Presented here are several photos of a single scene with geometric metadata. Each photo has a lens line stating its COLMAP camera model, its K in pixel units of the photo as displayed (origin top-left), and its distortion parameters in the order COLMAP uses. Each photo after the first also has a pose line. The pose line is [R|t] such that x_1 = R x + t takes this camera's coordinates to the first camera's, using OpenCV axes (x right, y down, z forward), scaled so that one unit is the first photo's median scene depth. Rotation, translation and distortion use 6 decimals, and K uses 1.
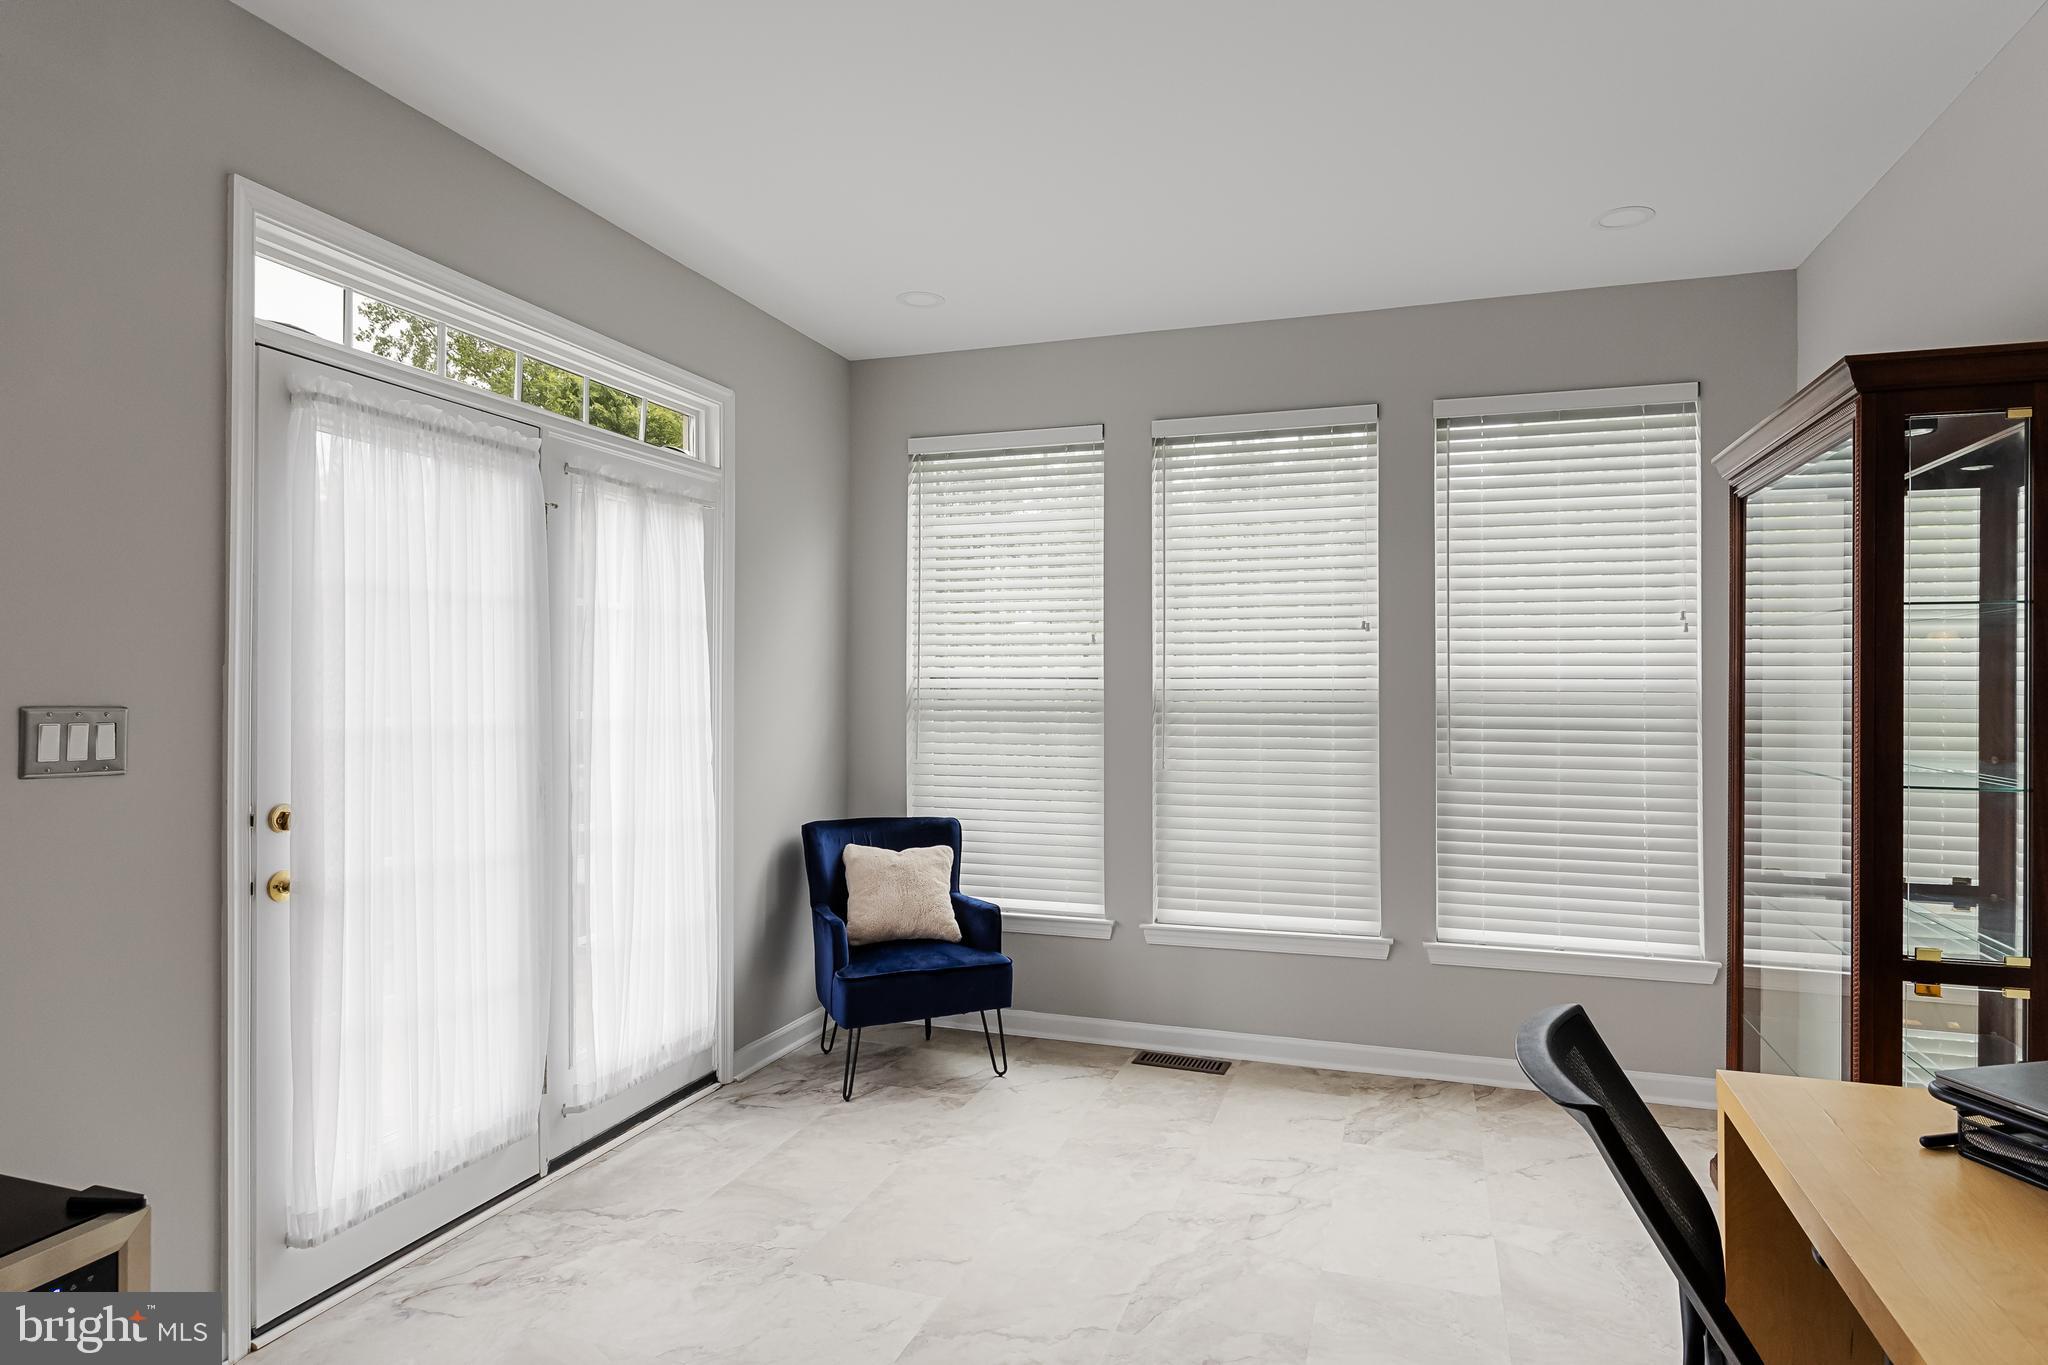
lens RADIAL K [[1152.2, 0, 1022.8], [0, 1152.2, 687.6], [0, 0, 1]] dist [-0.004312, 0.003420]
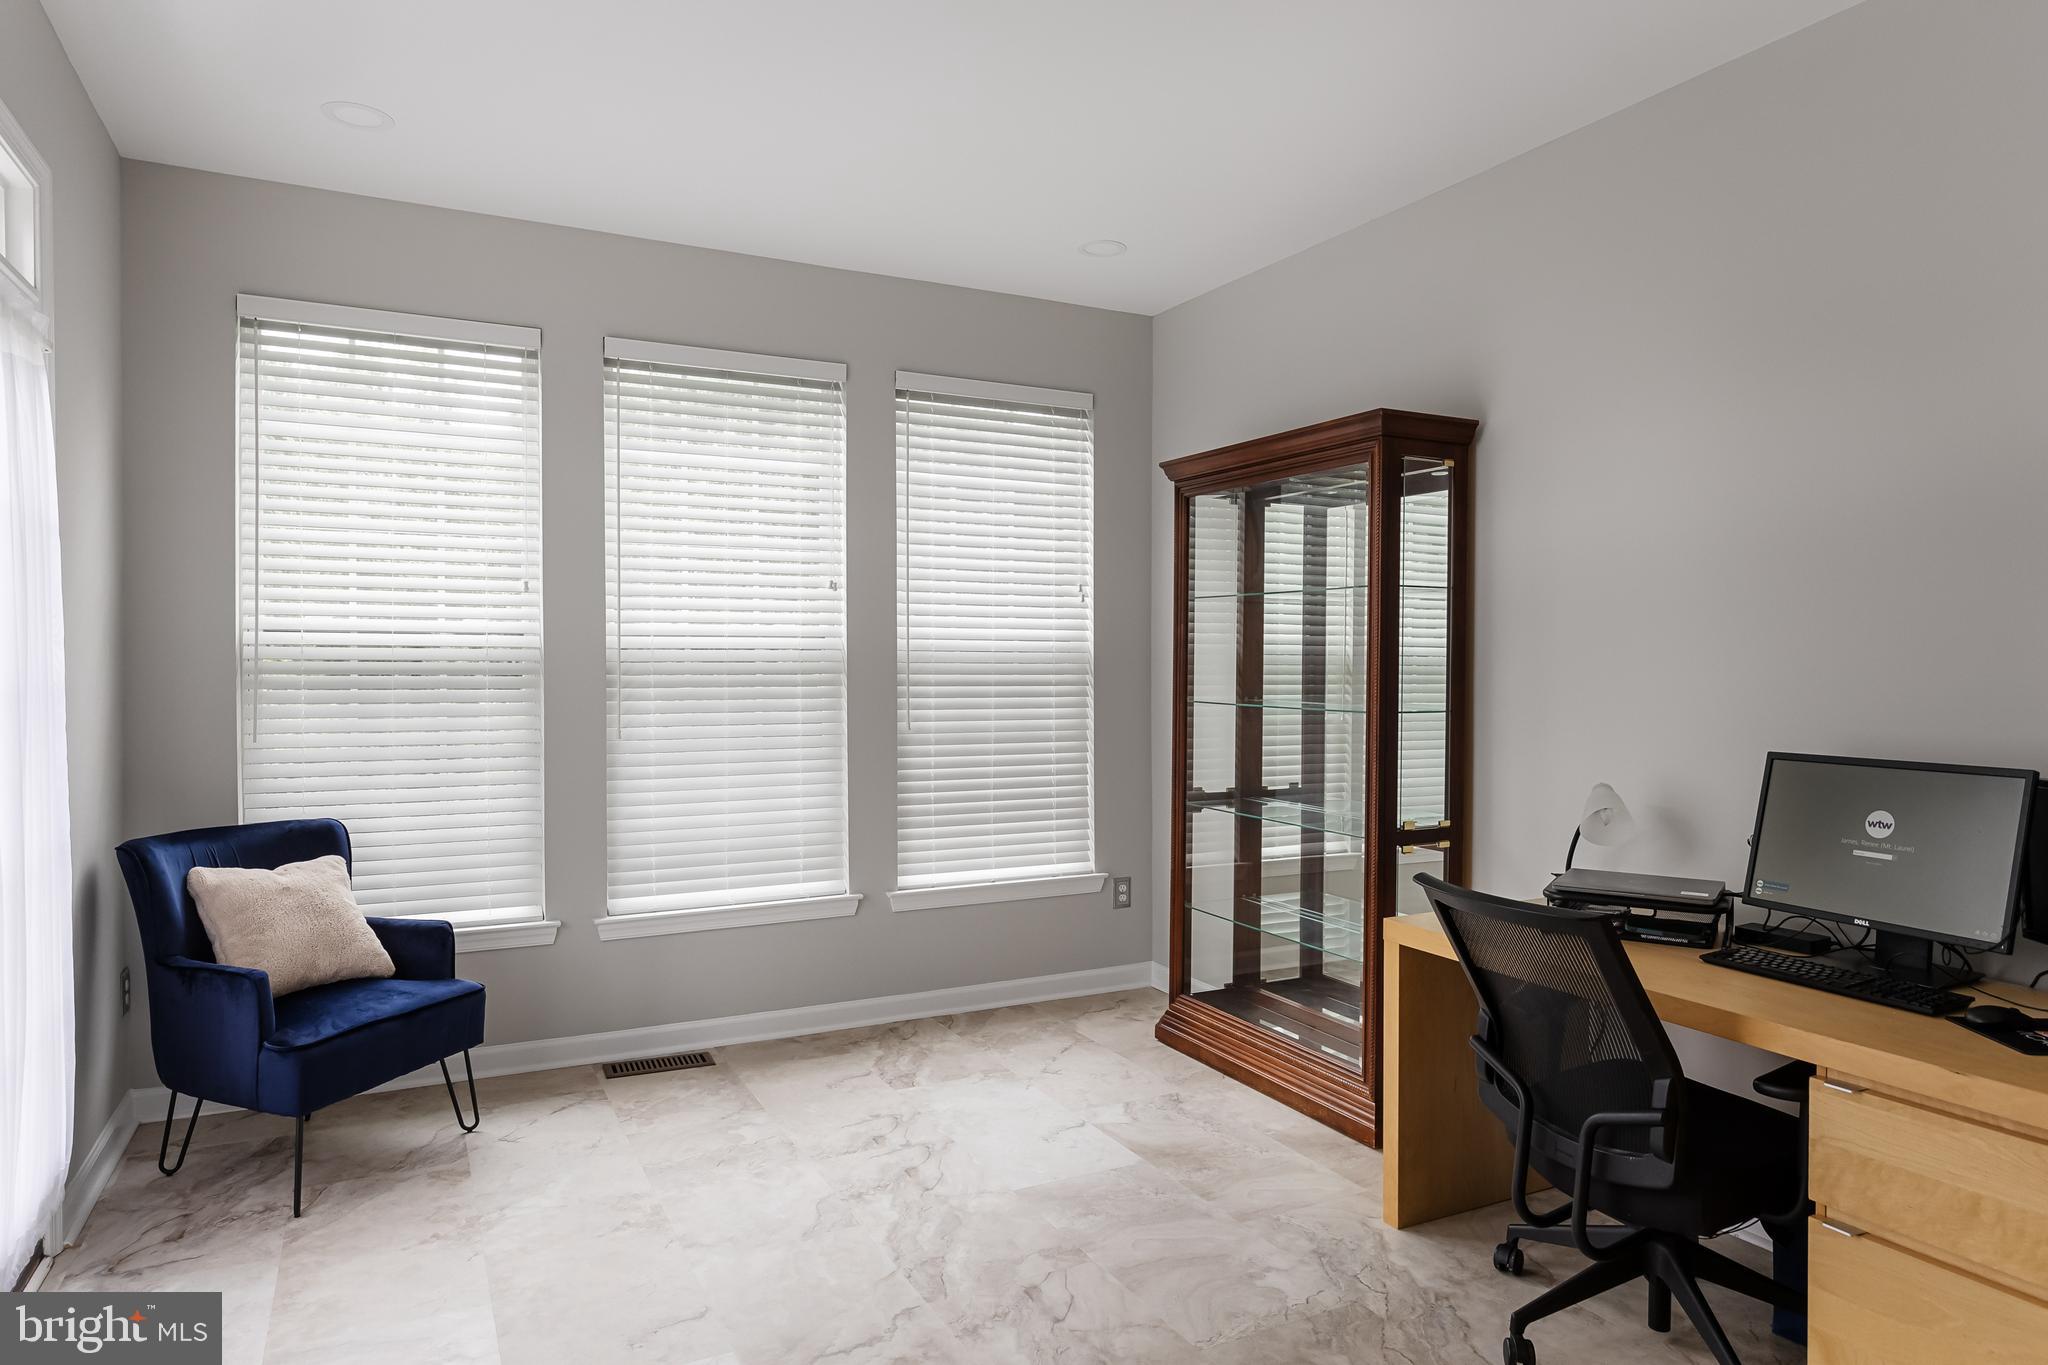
lens RADIAL K [[1260.4, 0, 1031.2], [0, 1260.4, 671.0], [0, 0, 1]] dist [-0.023429, 0.002238]
pose [[0.682216, -0.008539, 0.731101, -0.385854], [-0.006806, 0.999814, 0.018028, -0.000347], [-0.731119, -0.017275, 0.682031, 0.129890]]
